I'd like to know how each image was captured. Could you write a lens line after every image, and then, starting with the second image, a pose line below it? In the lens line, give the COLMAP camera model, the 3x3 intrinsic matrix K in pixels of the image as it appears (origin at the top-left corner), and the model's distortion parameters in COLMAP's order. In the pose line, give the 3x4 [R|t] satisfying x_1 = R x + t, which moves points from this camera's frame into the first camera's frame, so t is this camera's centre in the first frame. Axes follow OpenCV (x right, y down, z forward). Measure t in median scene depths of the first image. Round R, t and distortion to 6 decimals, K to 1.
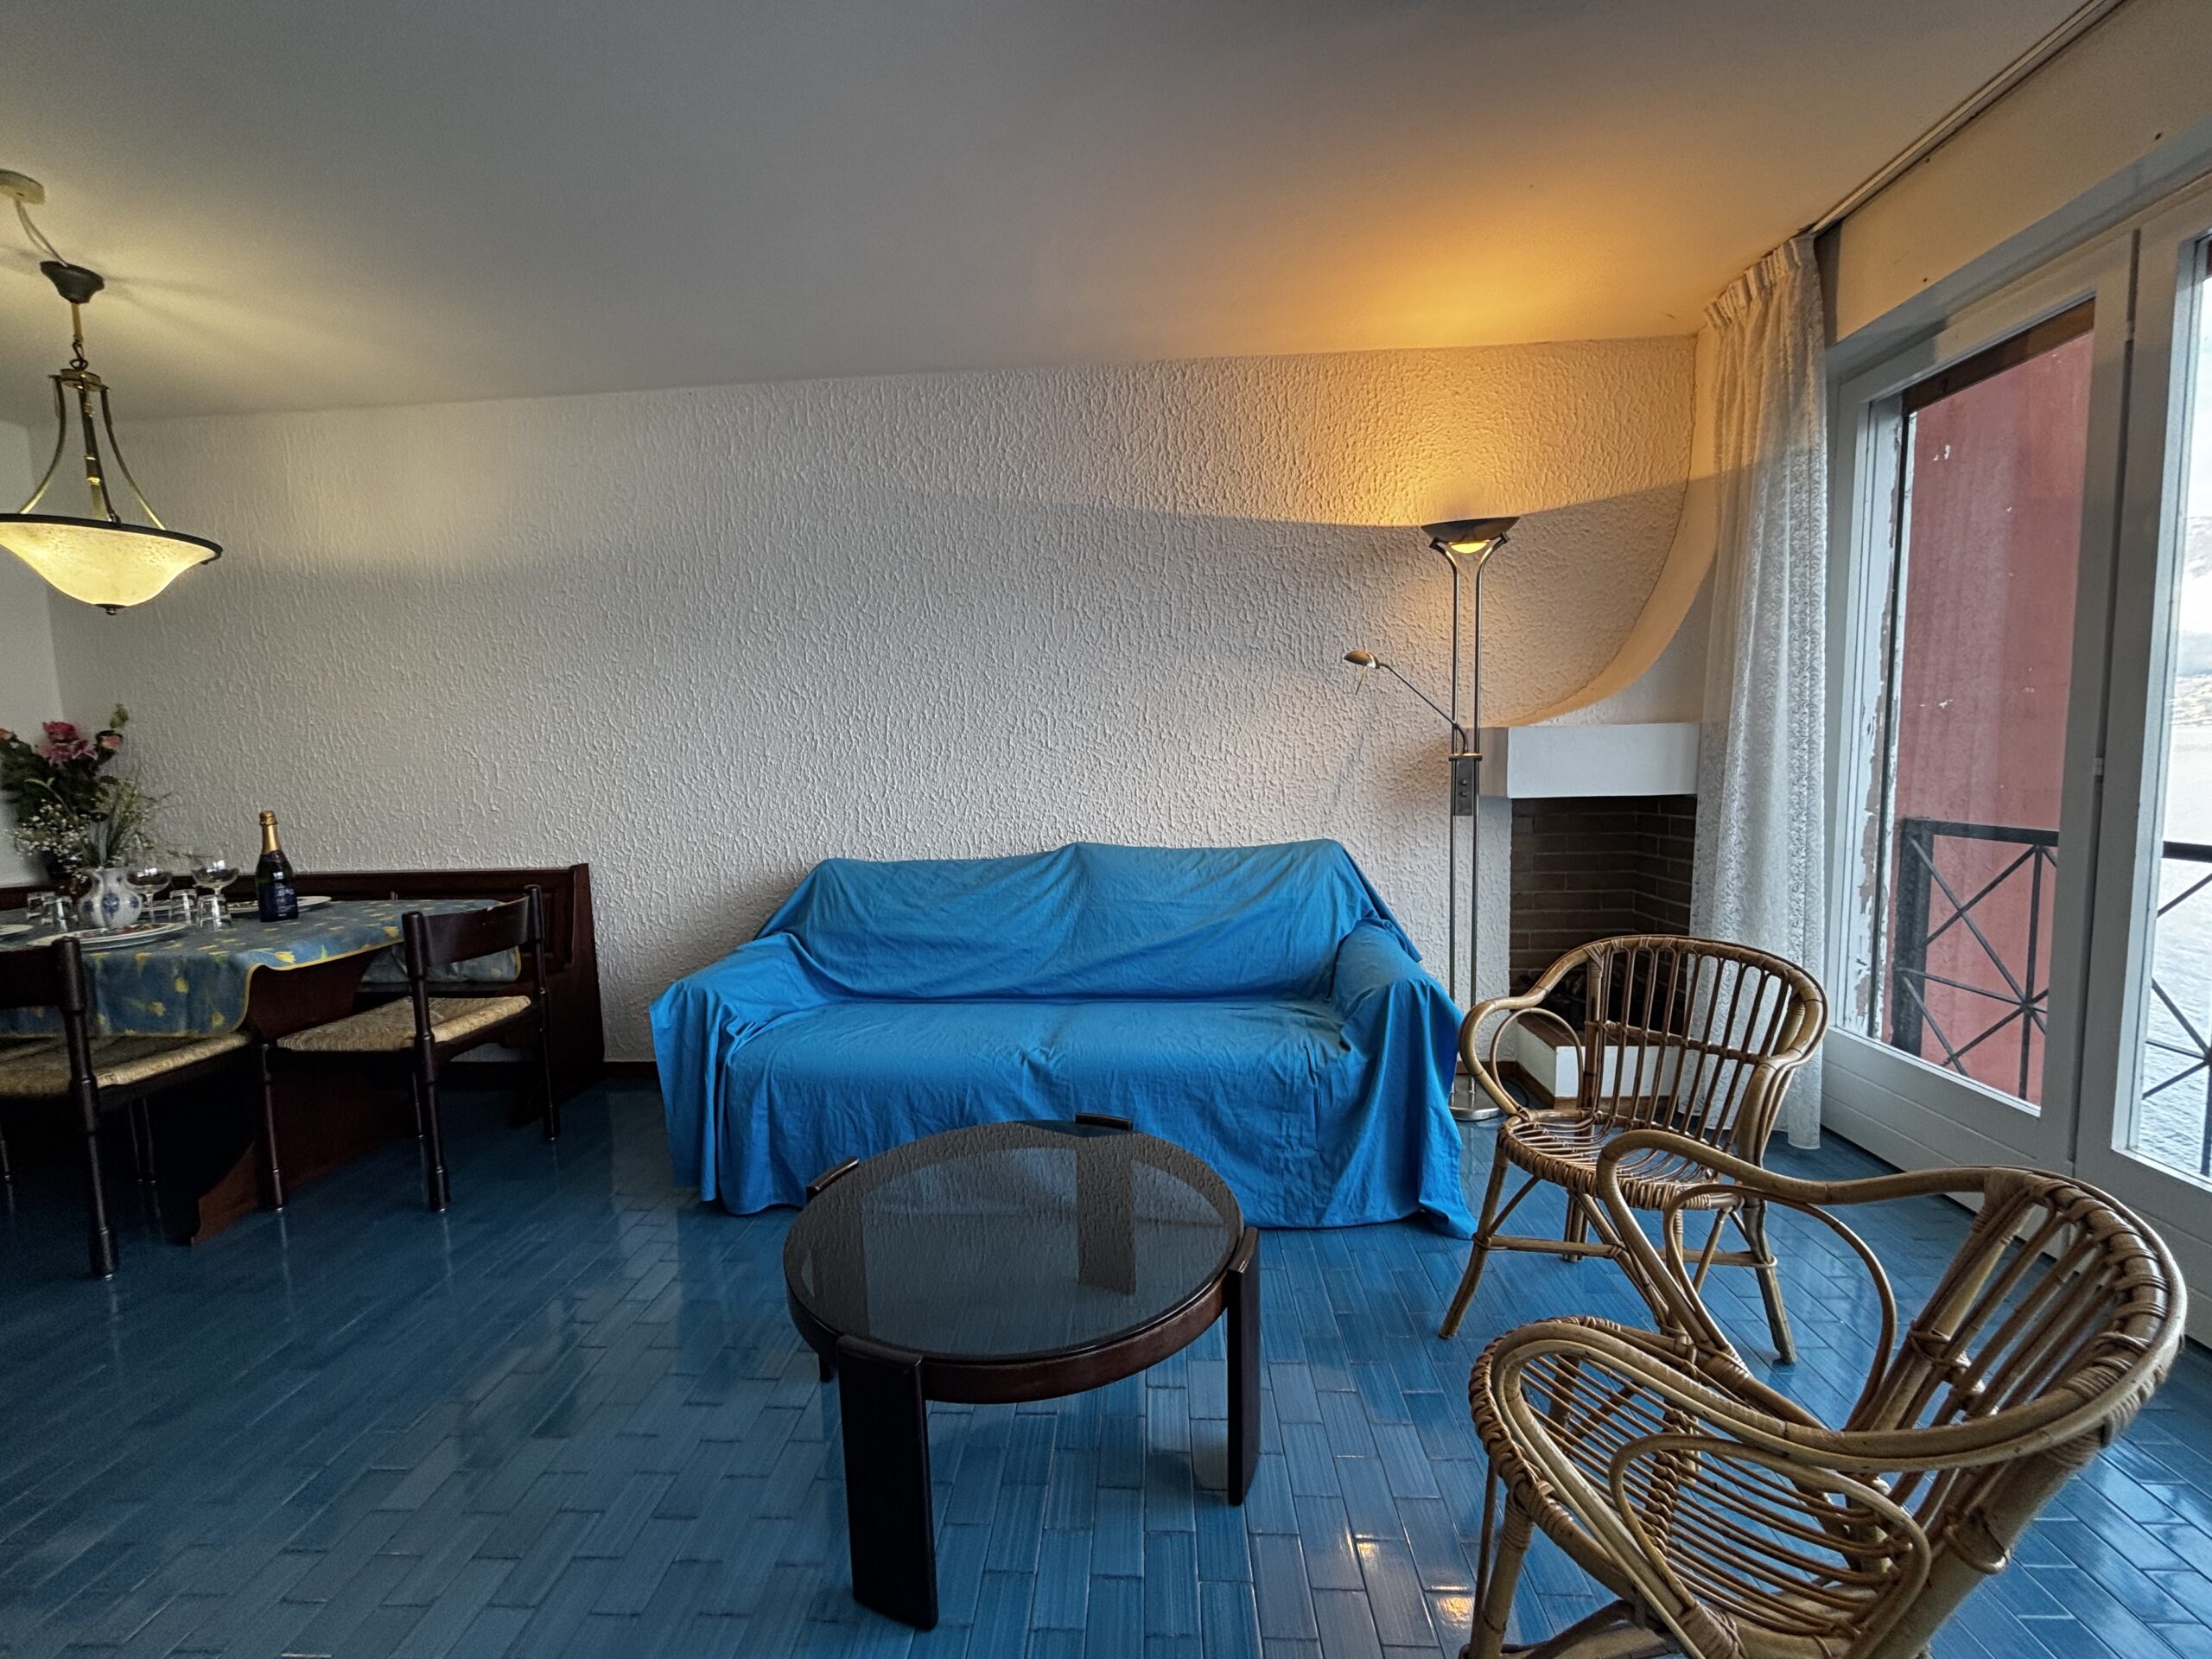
lens RADIAL K [[884.4, 0, 1106.0], [0, 884.4, 829.5], [0, 0, 1]] dist [-0.001572, -0.000108]
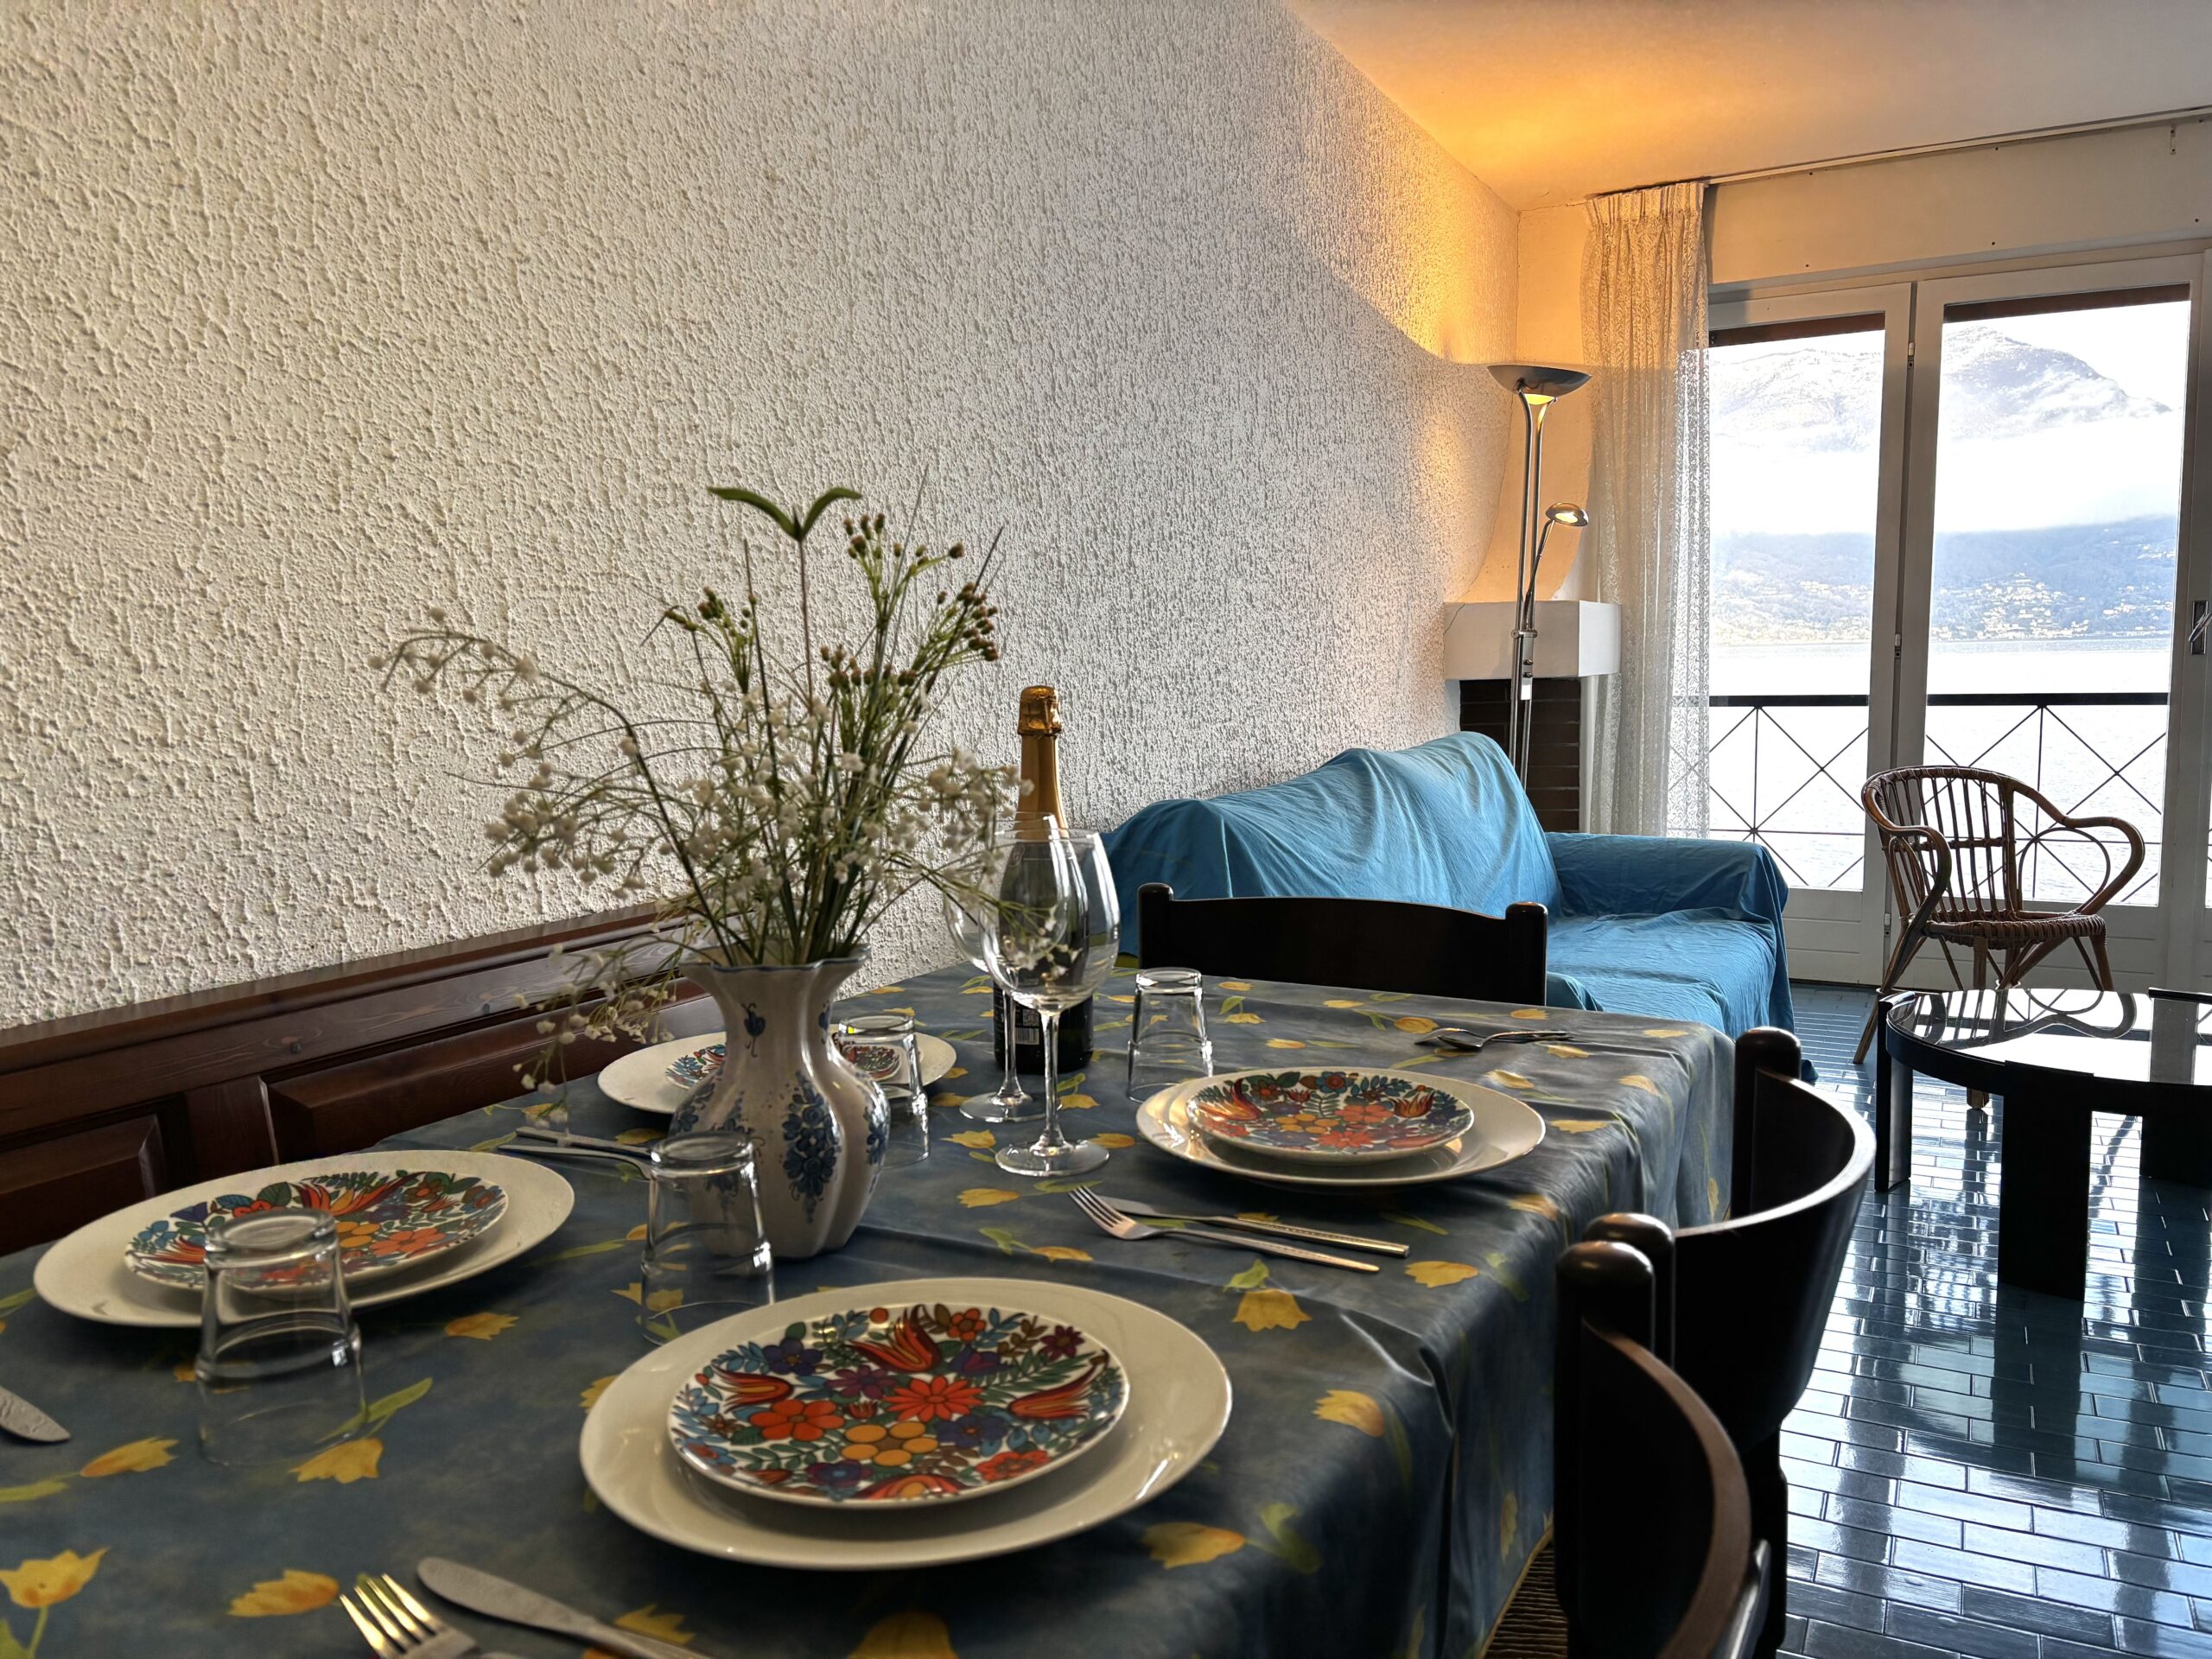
lens RADIAL K [[1663.2, 0, 1102.7], [0, 1663.2, 844.0], [0, 0, 1]] dist [0.047207, -0.044227]
pose [[0.408296, -0.081900, 0.909168, -1.385424], [0.086115, 0.994981, 0.050958, 0.007224], [-0.908779, 0.057487, 0.413300, 0.740796]]
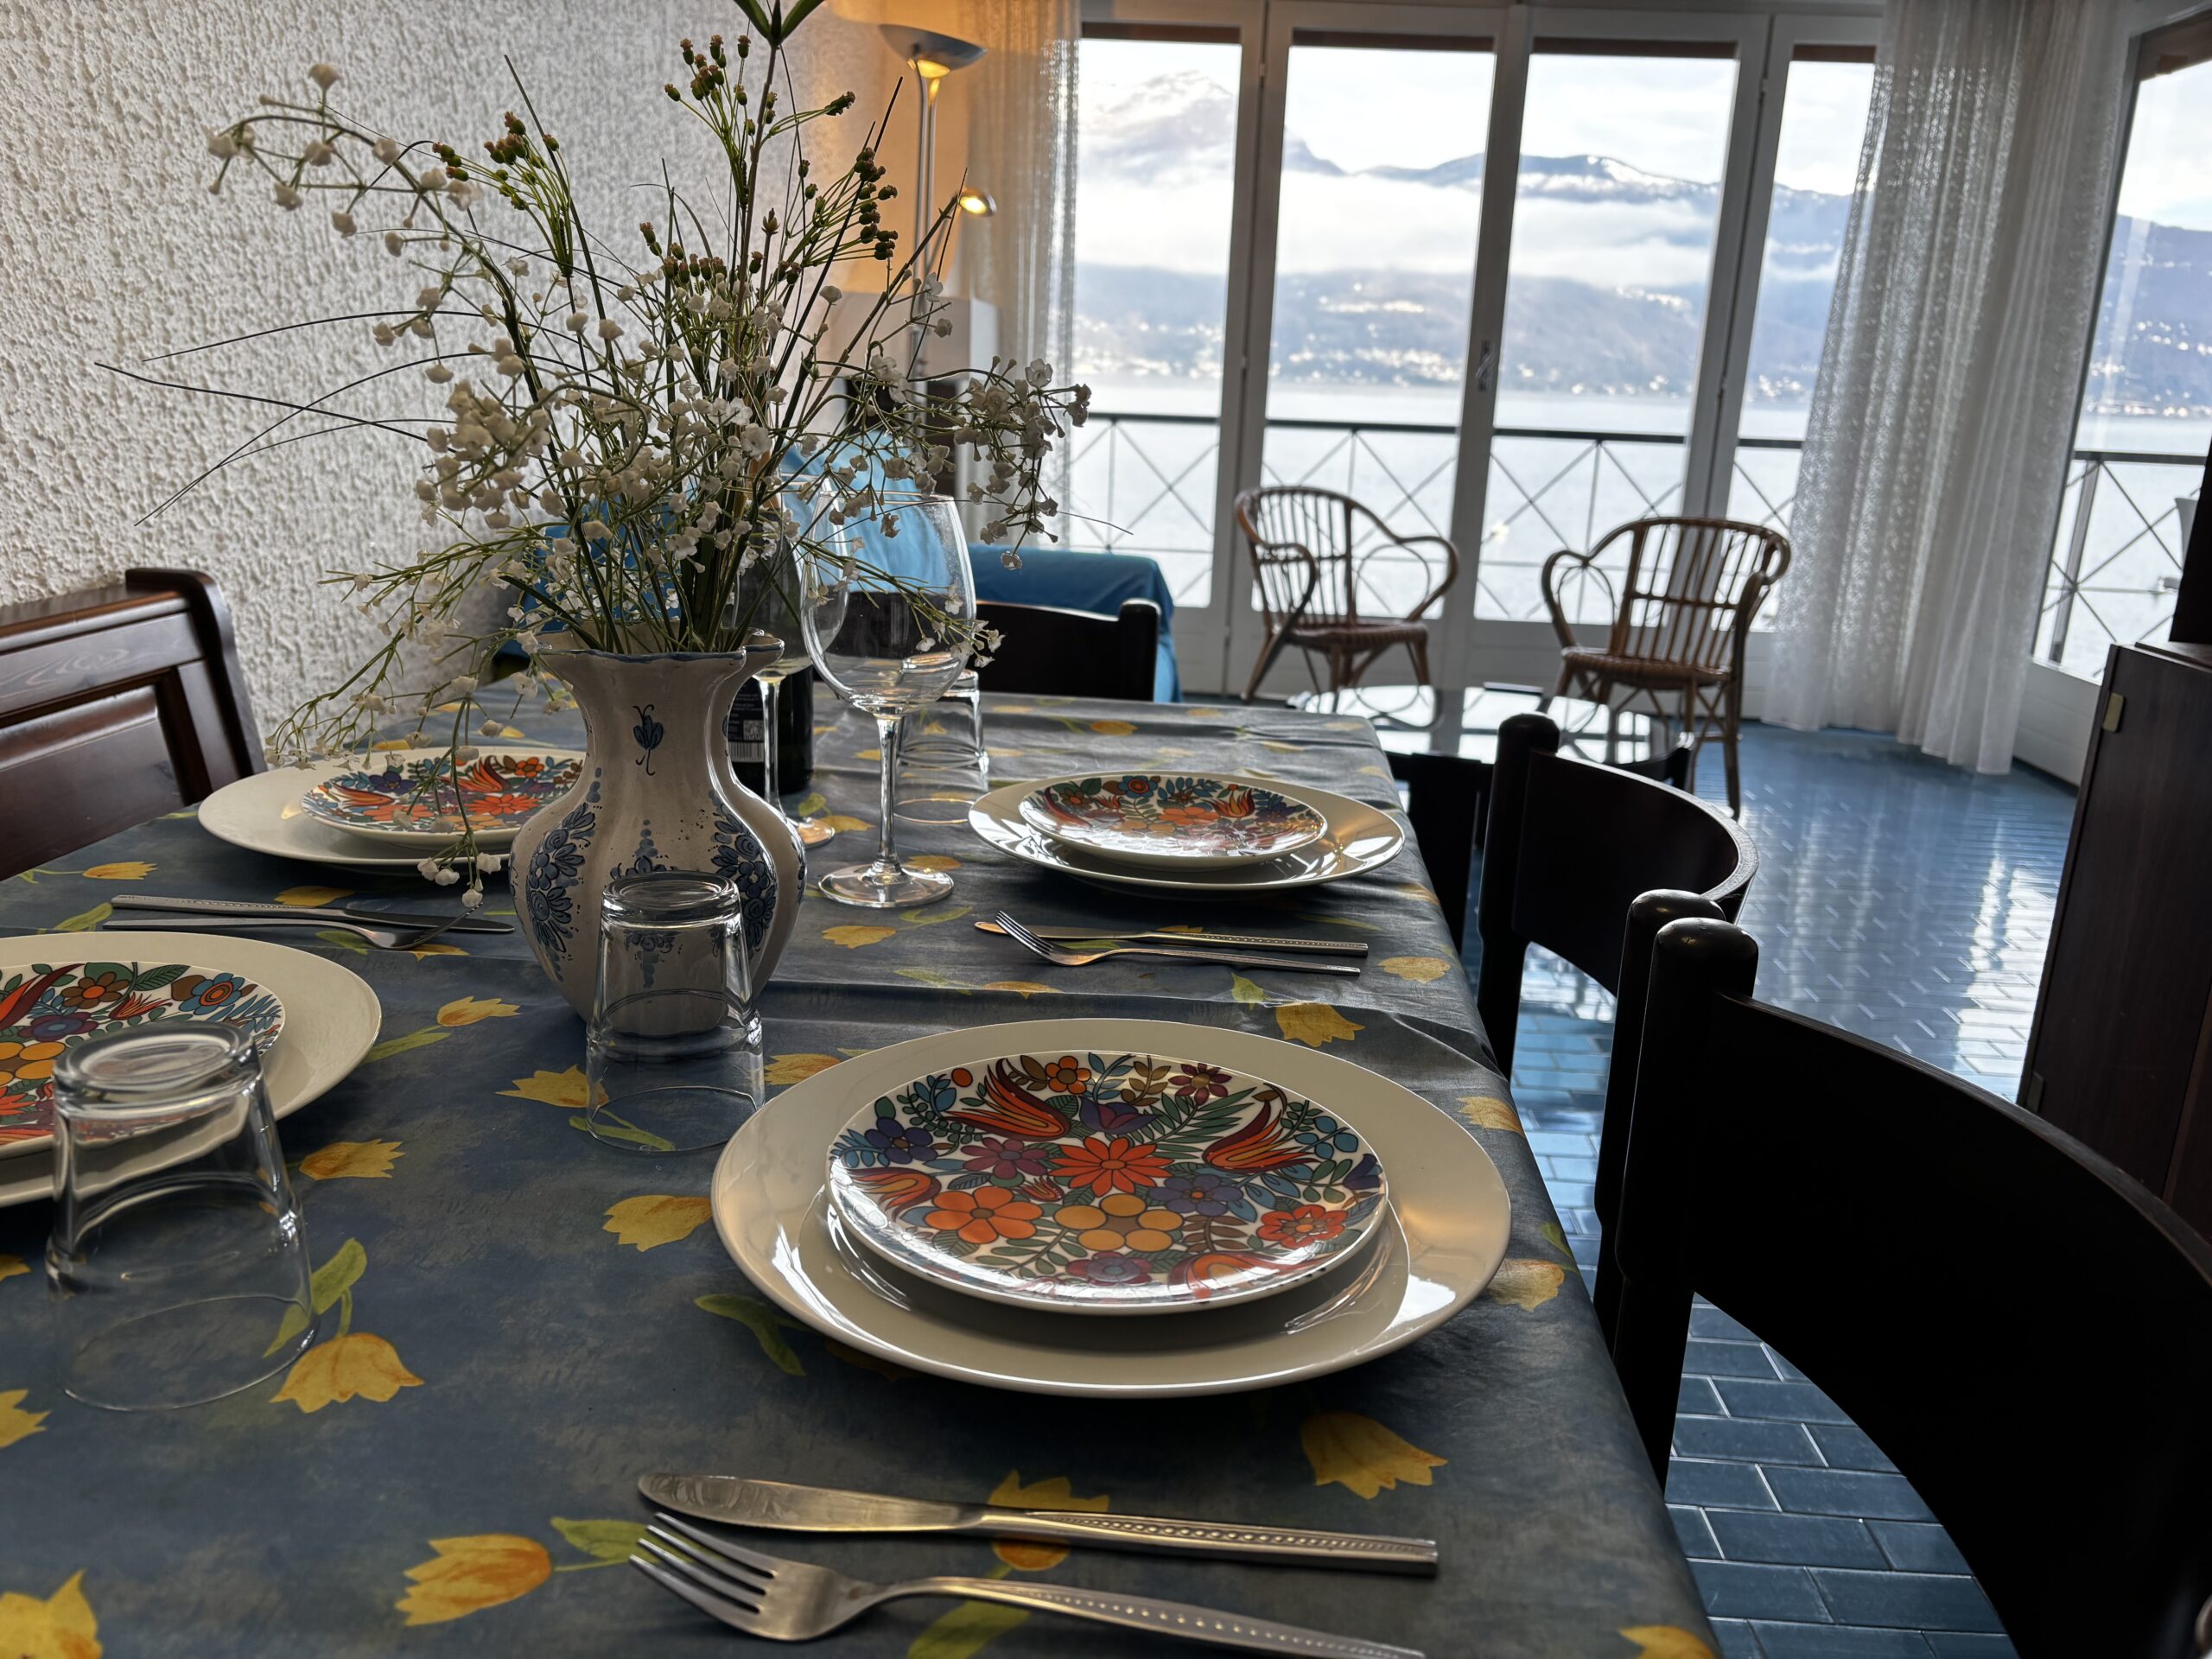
lens RADIAL K [[1684.8, 0, 1117.9], [0, 1684.8, 856.8], [0, 0, 1]] dist [0.045749, -0.059398]
pose [[-0.015595, -0.248437, 0.968523, -1.364533], [0.047217, 0.967377, 0.248903, 0.012585], [-0.998763, 0.049613, -0.003356, 0.884284]]
